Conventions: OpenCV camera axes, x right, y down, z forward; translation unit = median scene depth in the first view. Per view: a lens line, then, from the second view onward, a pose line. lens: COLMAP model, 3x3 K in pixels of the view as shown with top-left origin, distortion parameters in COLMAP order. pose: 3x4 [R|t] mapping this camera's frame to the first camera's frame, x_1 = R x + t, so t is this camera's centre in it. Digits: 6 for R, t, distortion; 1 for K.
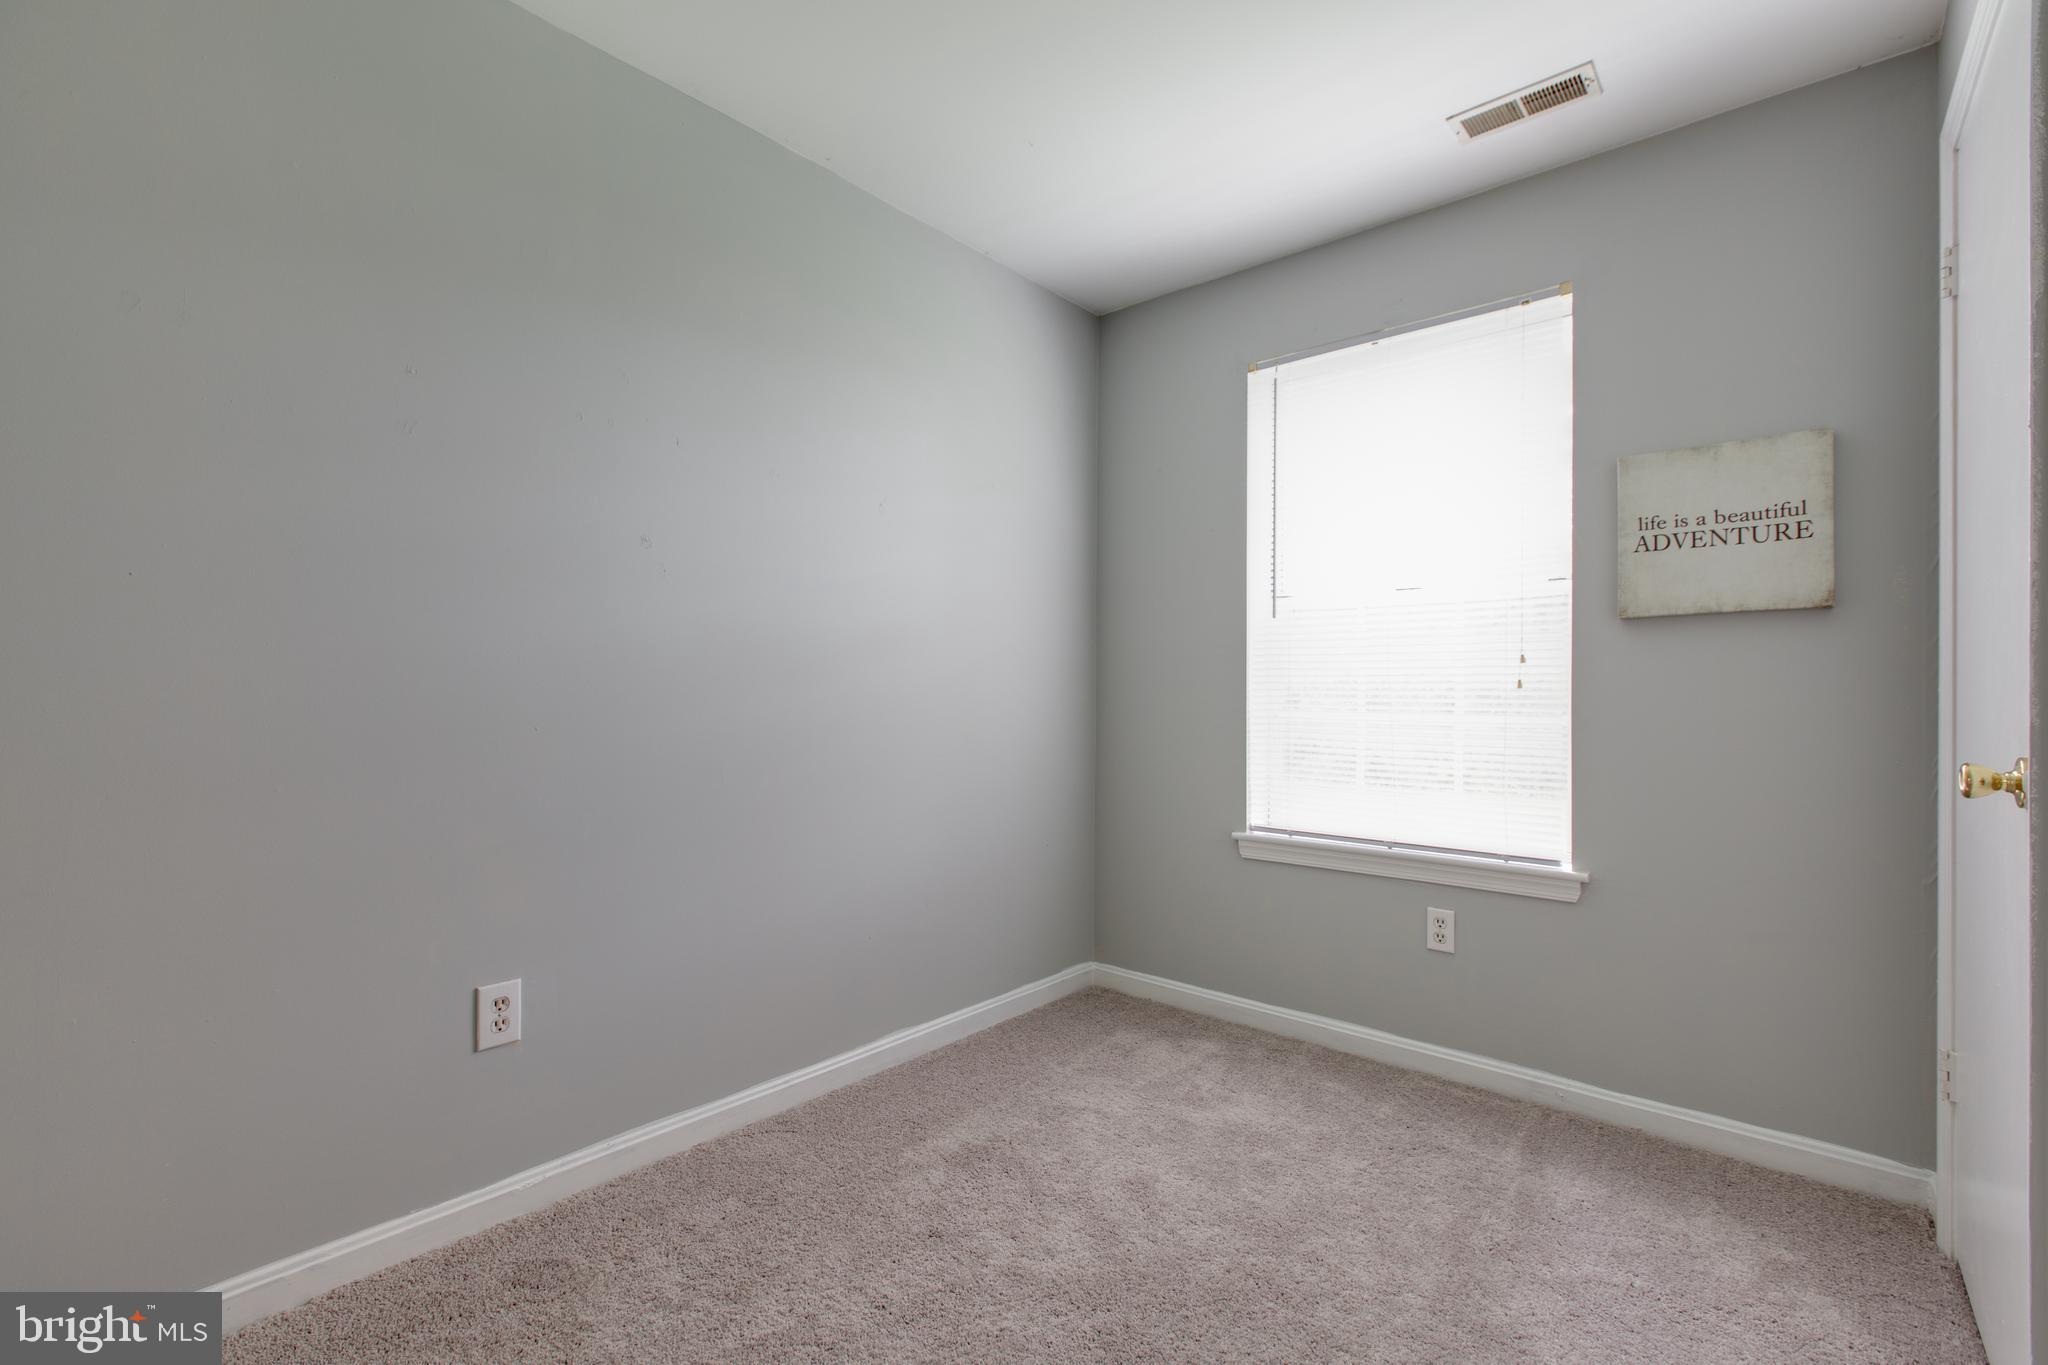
lens RADIAL K [[924.4, 0, 991.5], [0, 924.4, 680.0], [0, 0, 1]] dist [0.000324, -0.000283]
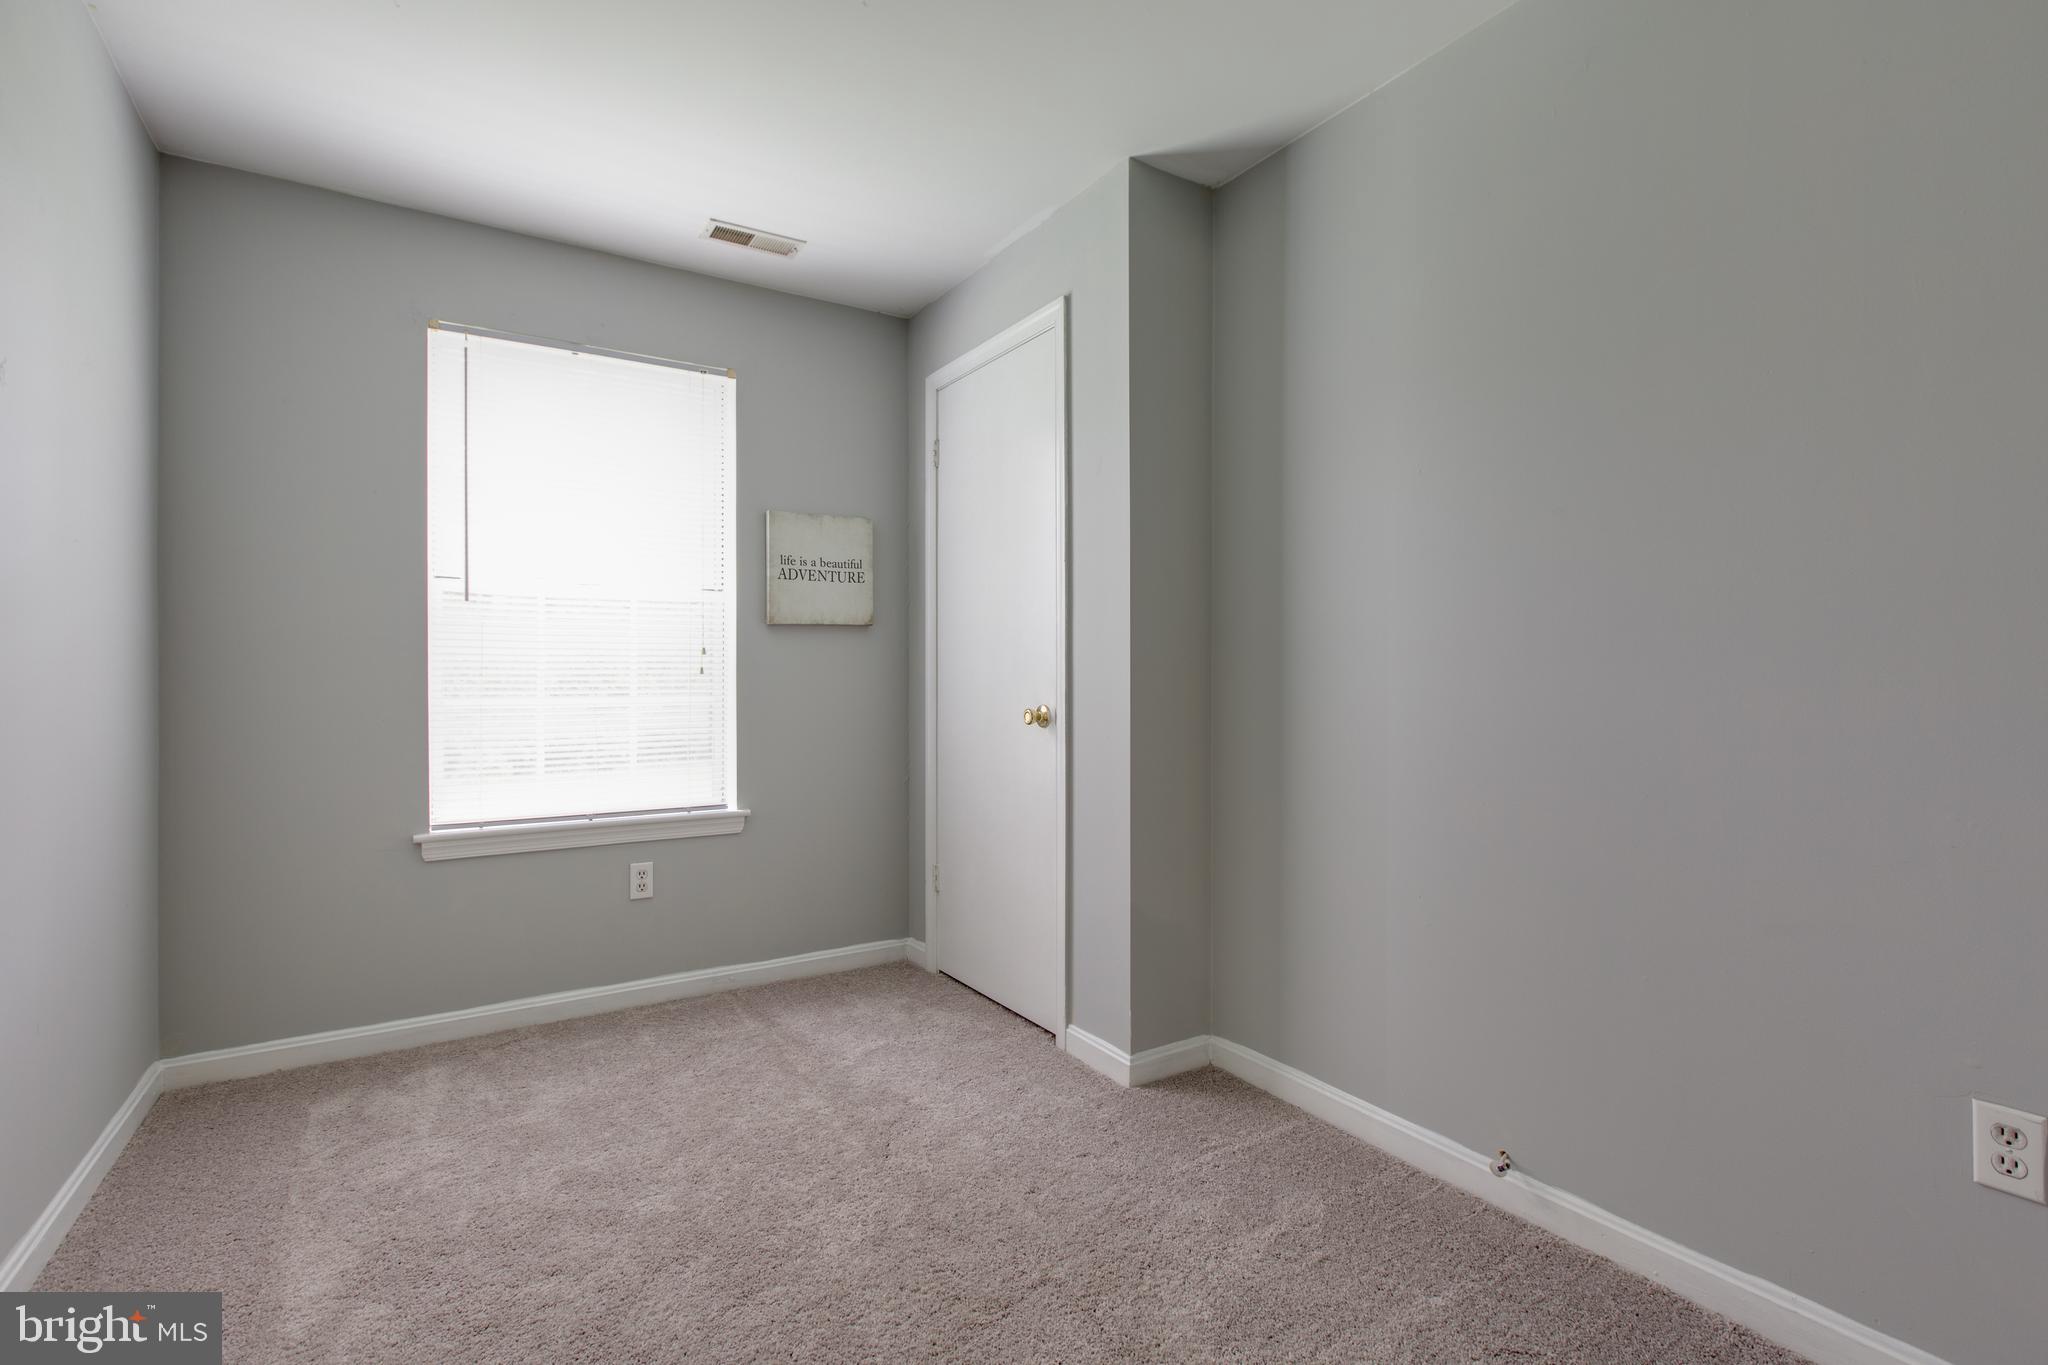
lens RADIAL K [[949.3, 0, 1034.9], [0, 949.3, 665.1], [0, 0, 1]] dist [0.000846, -0.000223]
pose [[0.253758, 0.004343, 0.967258, -0.596502], [-0.007535, 0.999968, -0.002513, -0.003640], [-0.967238, -0.006651, 0.253783, 0.231747]]
